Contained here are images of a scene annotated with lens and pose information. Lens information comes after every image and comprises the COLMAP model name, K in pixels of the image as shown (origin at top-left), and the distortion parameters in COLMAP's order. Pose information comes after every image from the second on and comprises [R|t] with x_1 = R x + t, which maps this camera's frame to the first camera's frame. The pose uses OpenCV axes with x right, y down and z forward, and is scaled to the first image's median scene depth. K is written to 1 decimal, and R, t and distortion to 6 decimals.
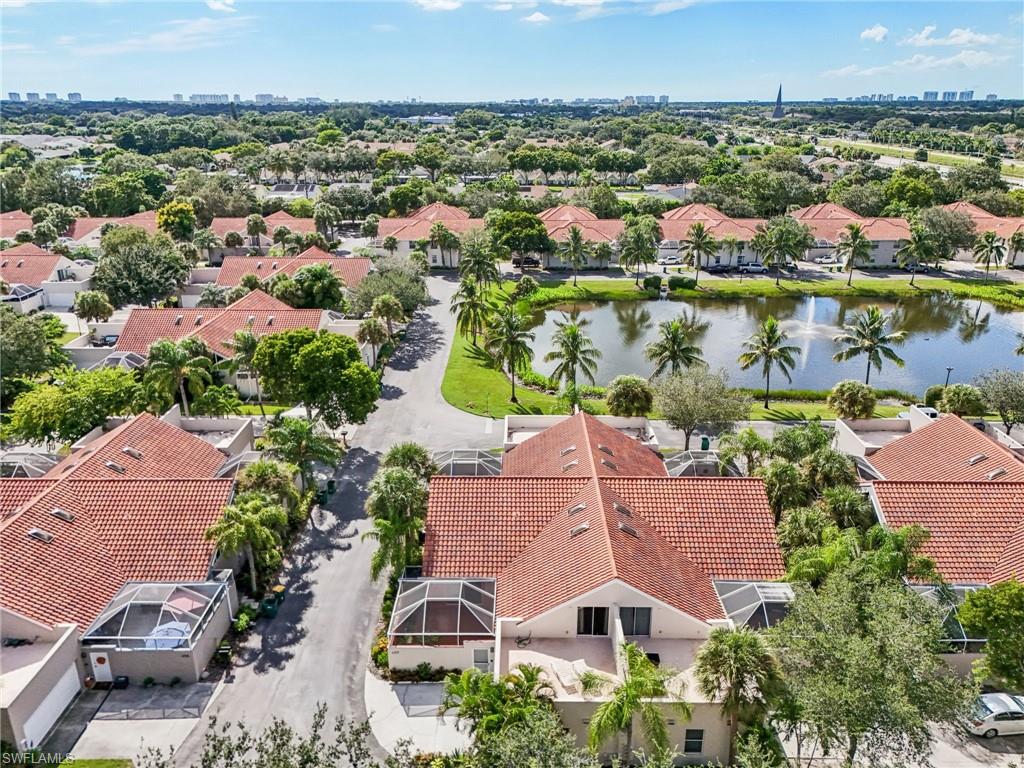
lens RADIAL K [[764.7, 0, 512.0], [0, 764.7, 384.0], [0, 0, 1]] dist [0.070948, -0.076234]
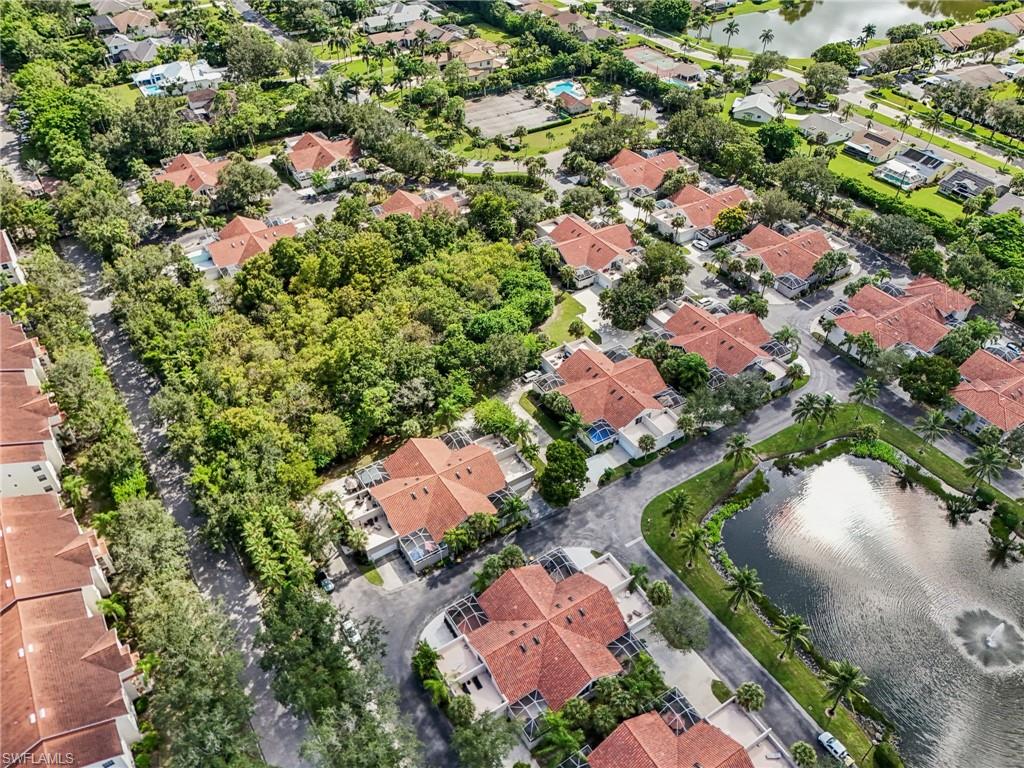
lens RADIAL K [[764.7, 0, 512.0], [0, 764.7, 384.0], [0, 0, 1]] dist [0.070948, -0.076234]
pose [[0.546406, 0.553416, -0.628627, 1.094399], [-0.300935, 0.830186, 0.469286, -1.496280], [0.781587, -0.067245, 0.620161, -0.450750]]
